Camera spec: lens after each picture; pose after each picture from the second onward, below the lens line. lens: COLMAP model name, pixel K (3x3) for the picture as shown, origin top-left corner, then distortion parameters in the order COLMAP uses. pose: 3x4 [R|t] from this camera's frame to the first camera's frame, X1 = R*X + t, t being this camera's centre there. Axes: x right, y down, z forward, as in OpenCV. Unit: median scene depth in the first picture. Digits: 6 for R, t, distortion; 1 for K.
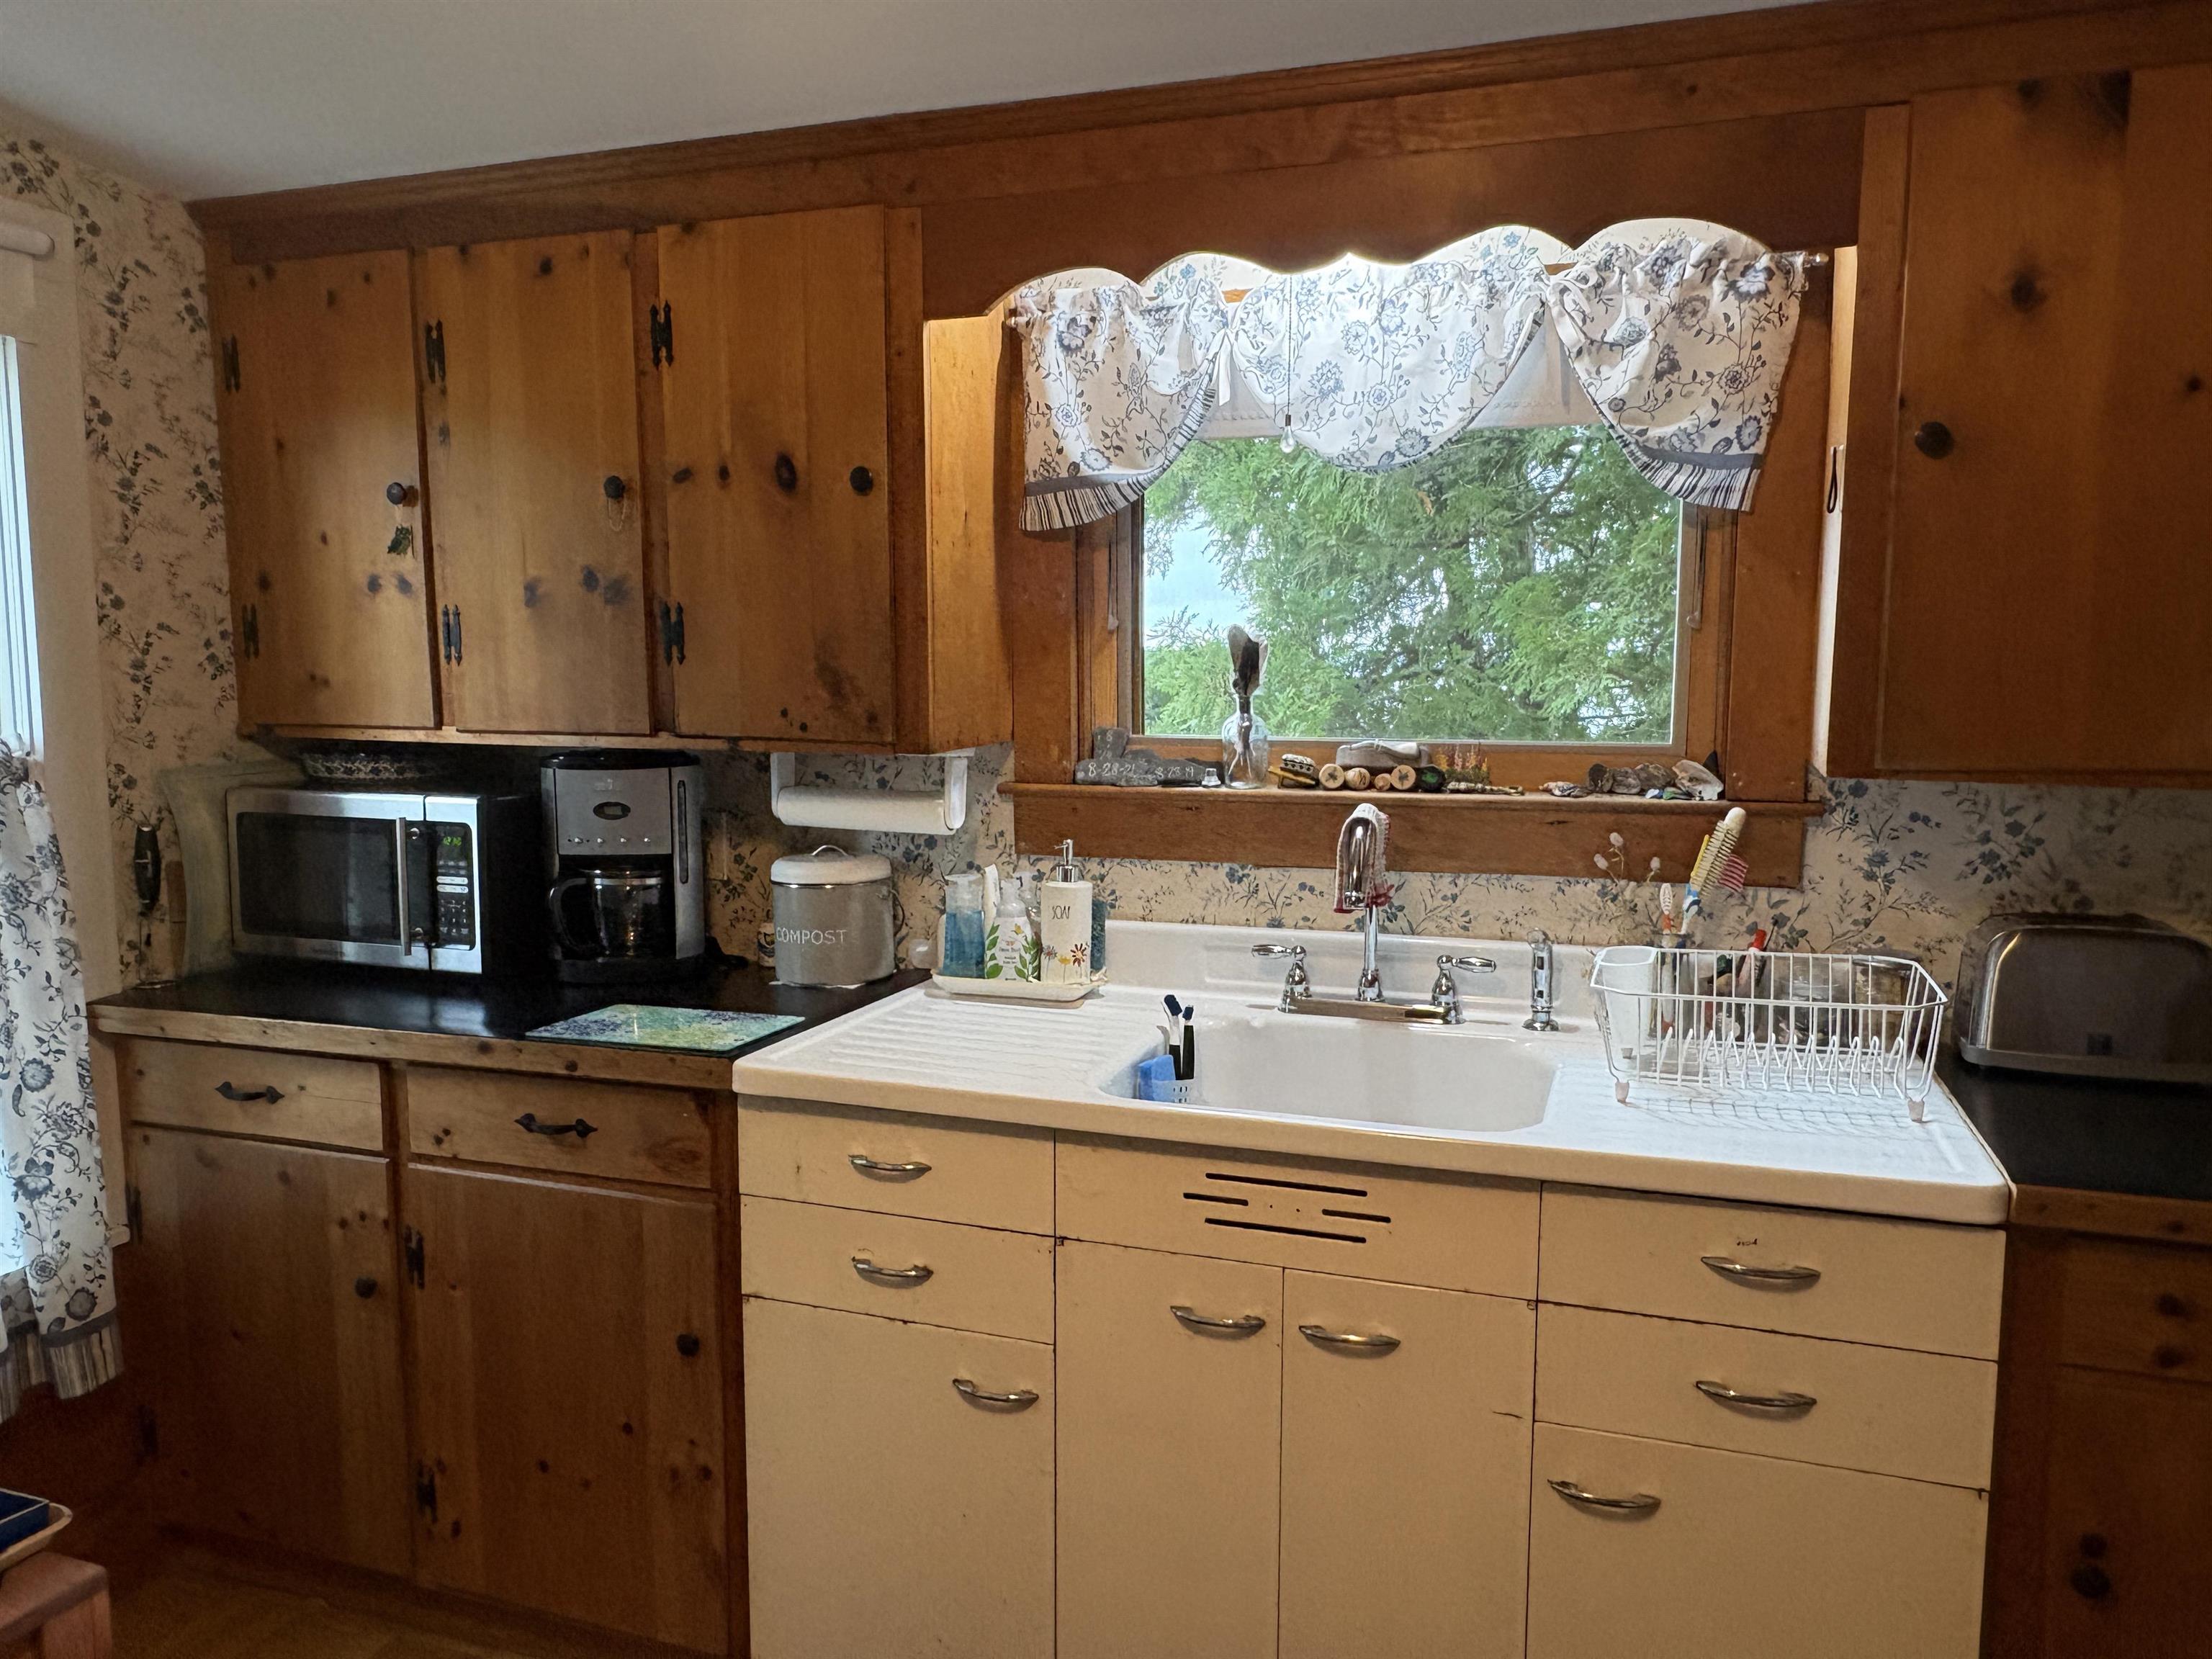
lens RADIAL K [[1582.0, 0, 1106.5], [0, 1582.0, 841.4], [0, 0, 1]] dist [0.000750, 0.003578]
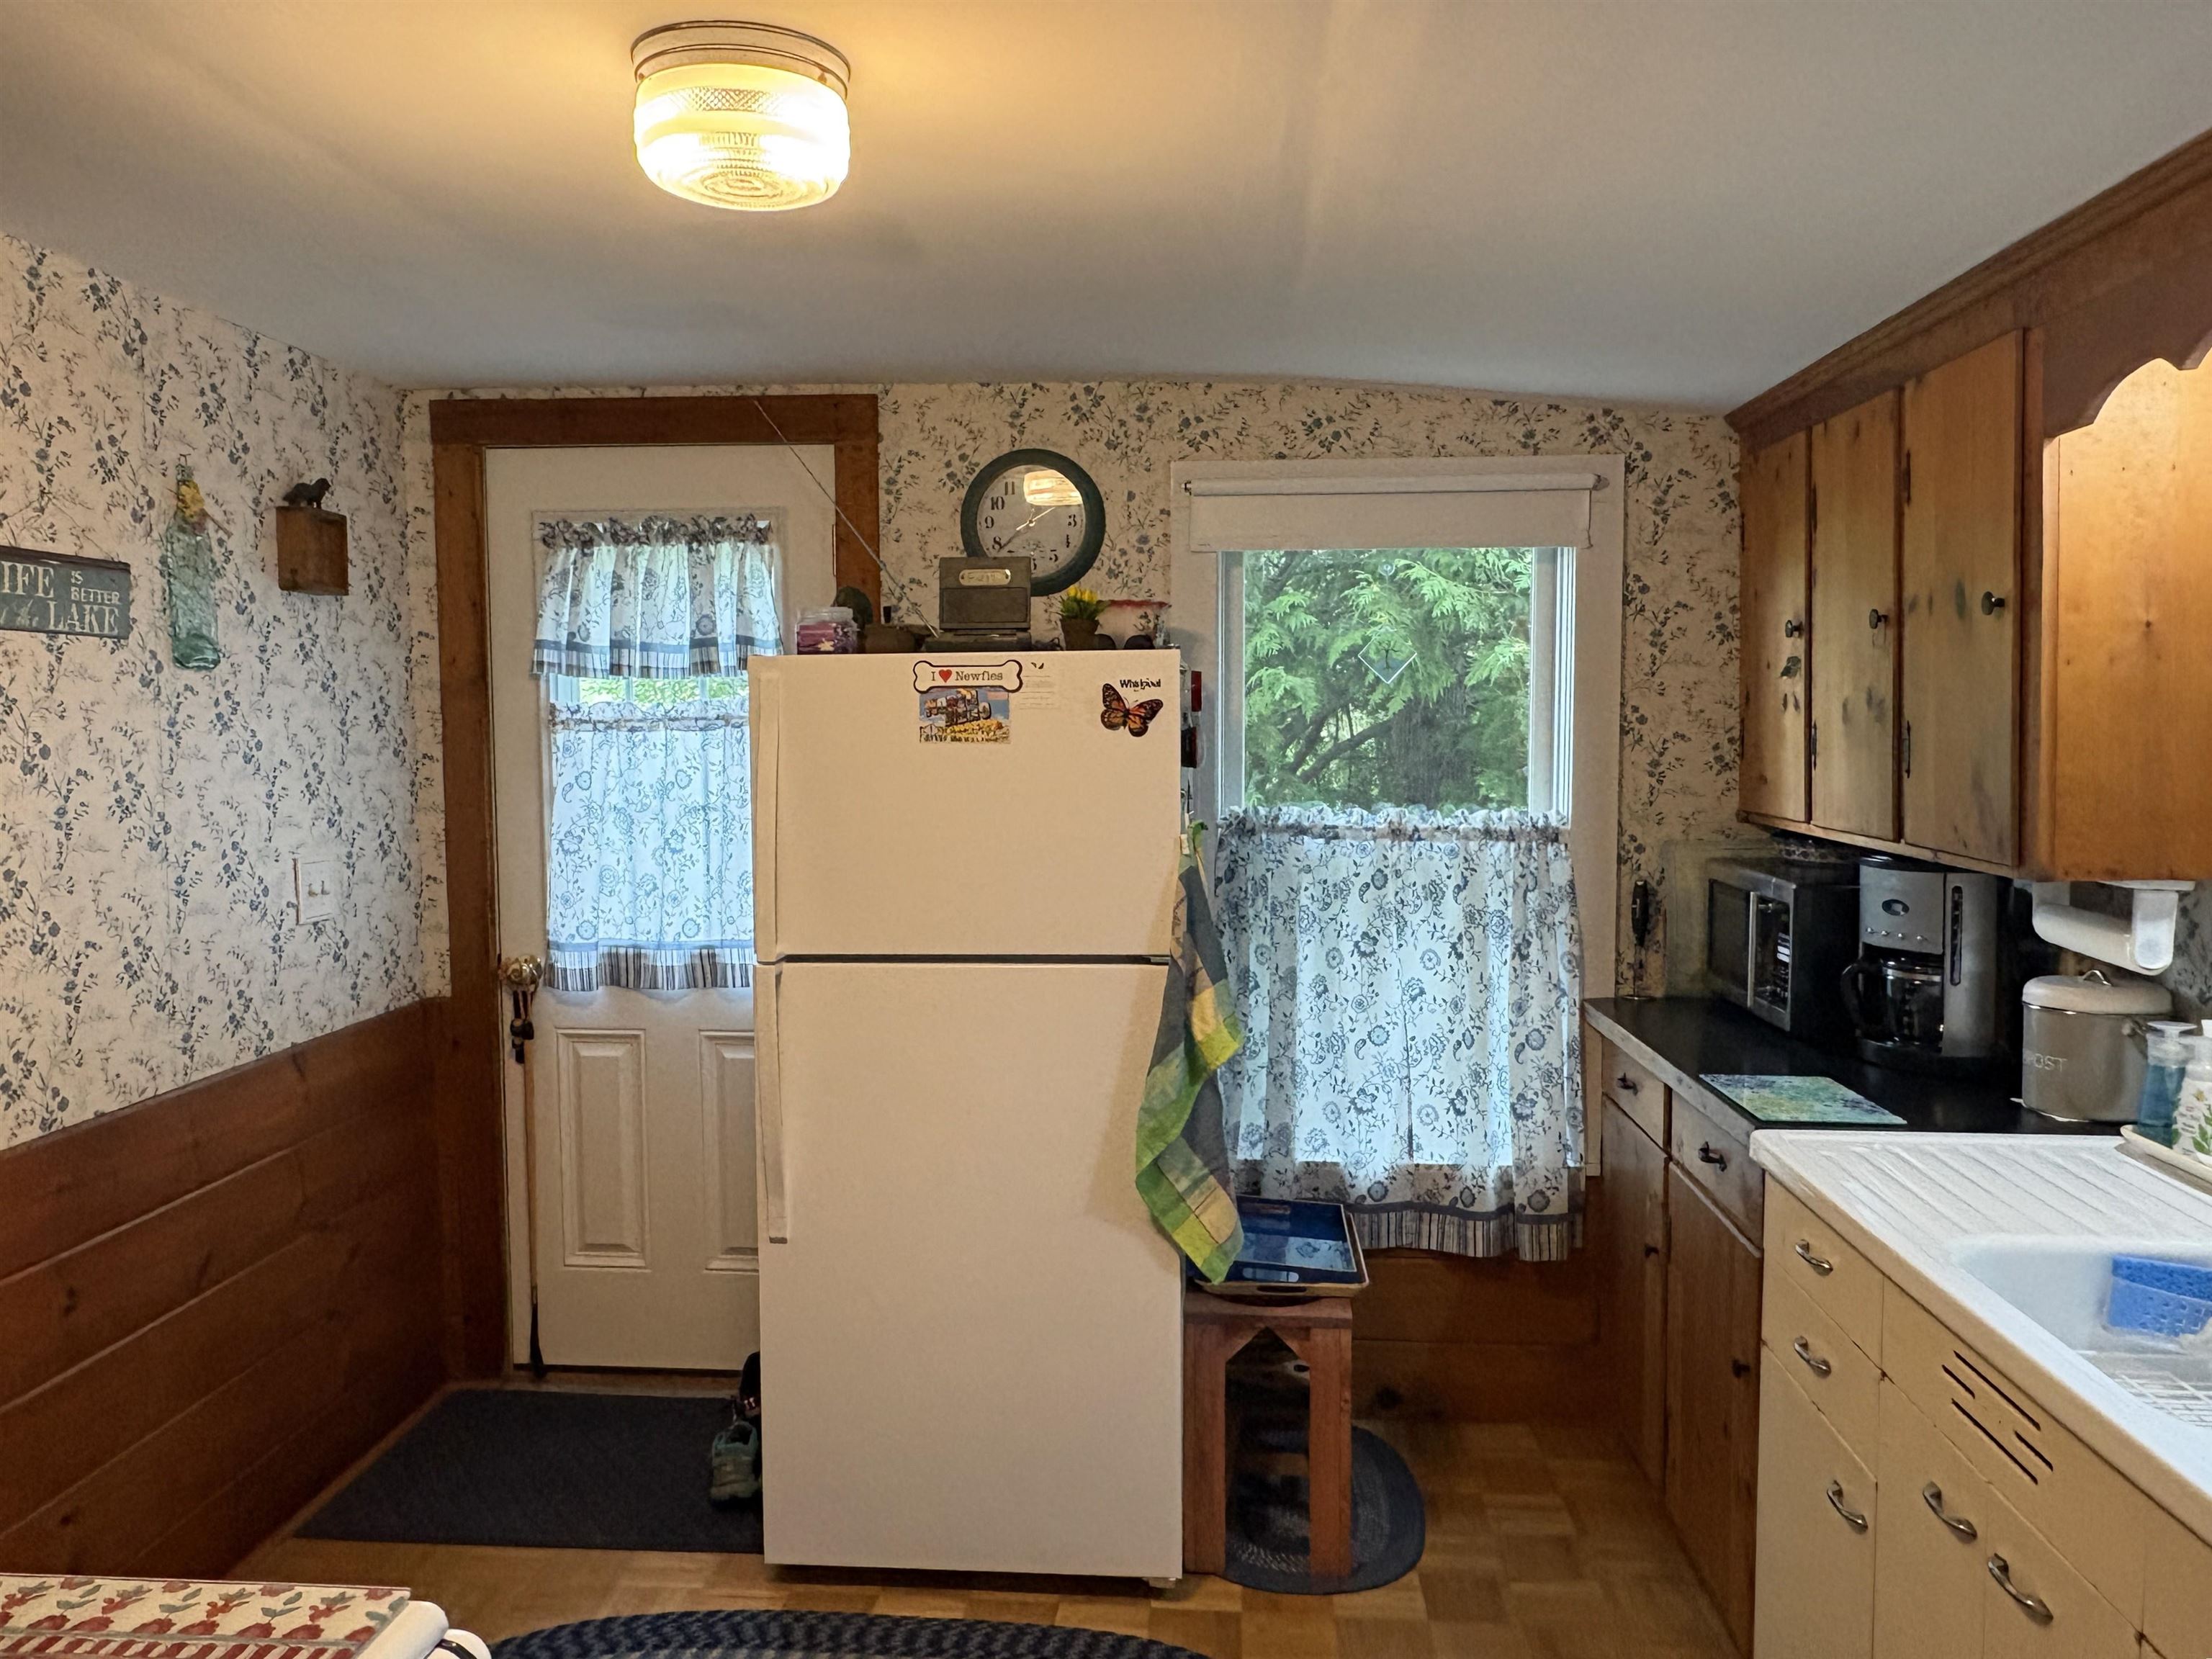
lens RADIAL K [[1629.9, 0, 1096.8], [0, 1629.9, 833.6], [0, 0, 1]] dist [-0.014496, 0.026841]
pose [[0.253486, 0.066786, -0.965031, 0.679449], [-0.098568, 0.994205, 0.042914, -0.069425], [0.962304, 0.084243, 0.258600, 0.190484]]
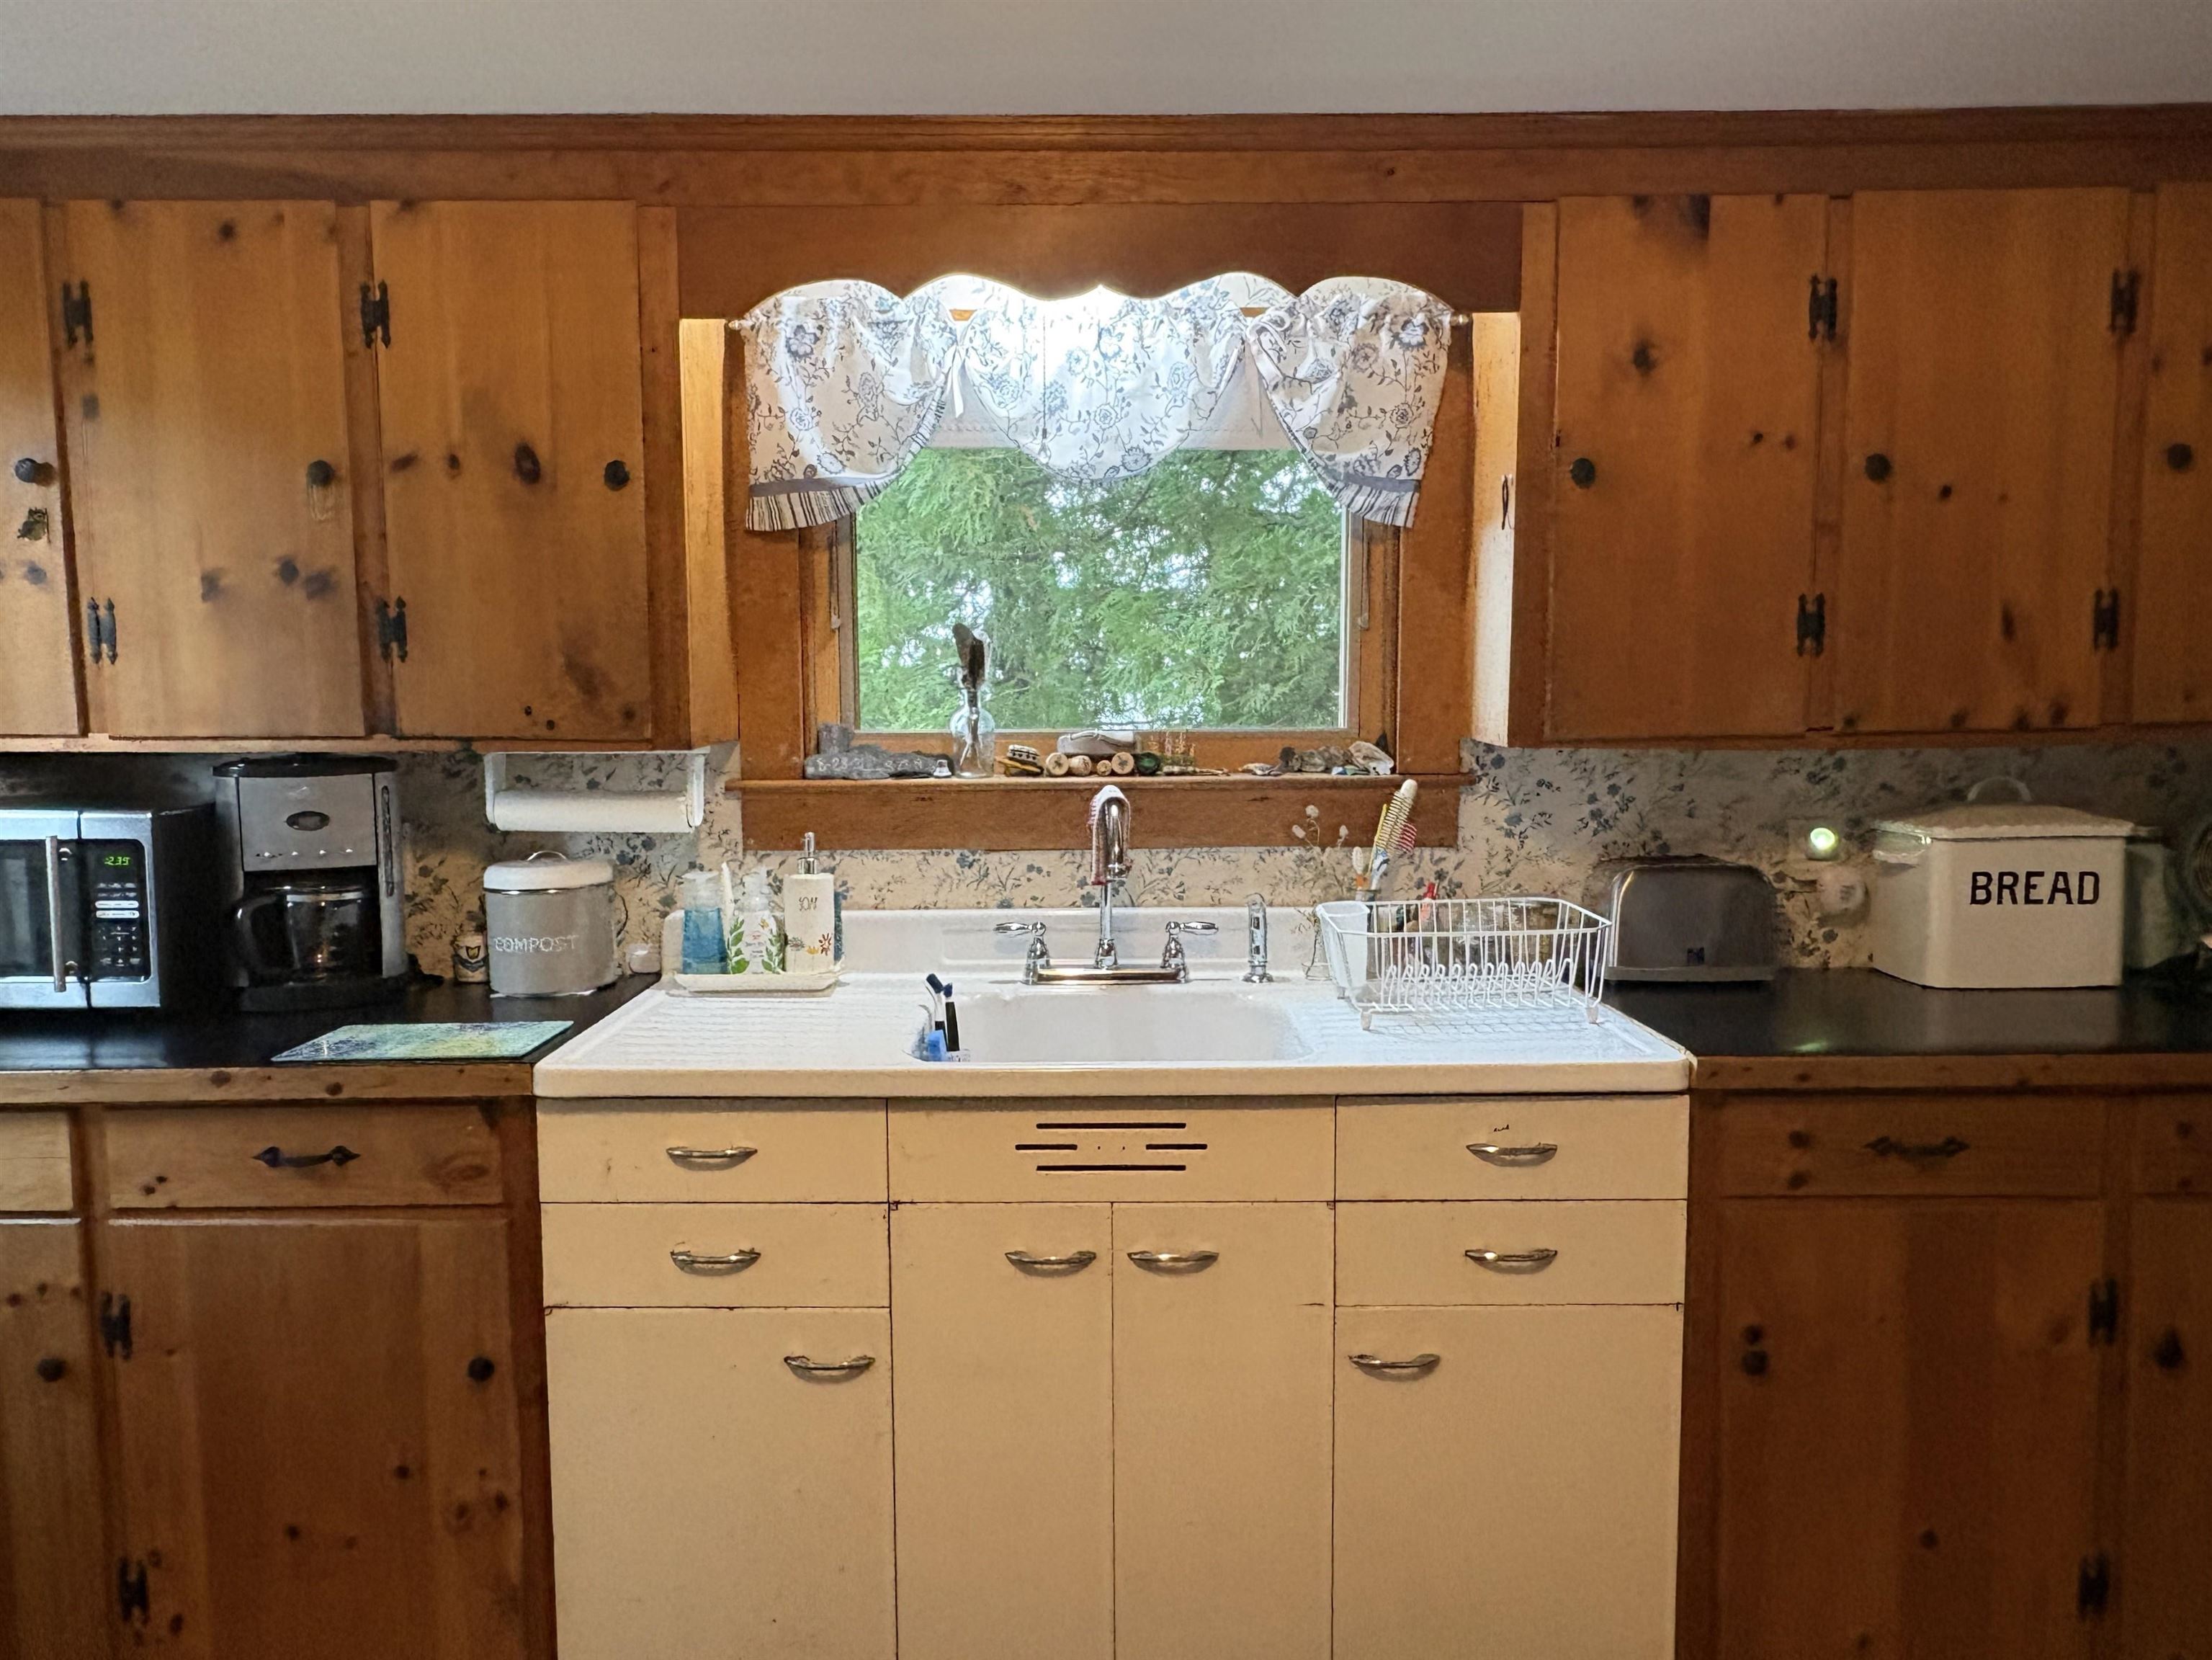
lens RADIAL K [[1612.8, 0, 1106.0], [0, 1612.8, 830.0], [0, 0, 1]] dist [0.005711, -0.000022]
pose [[0.942520, -0.037535, 0.332035, -0.202175], [0.044389, 0.998929, -0.013079, 0.020628], [-0.331188, 0.027066, 0.943177, -0.049473]]
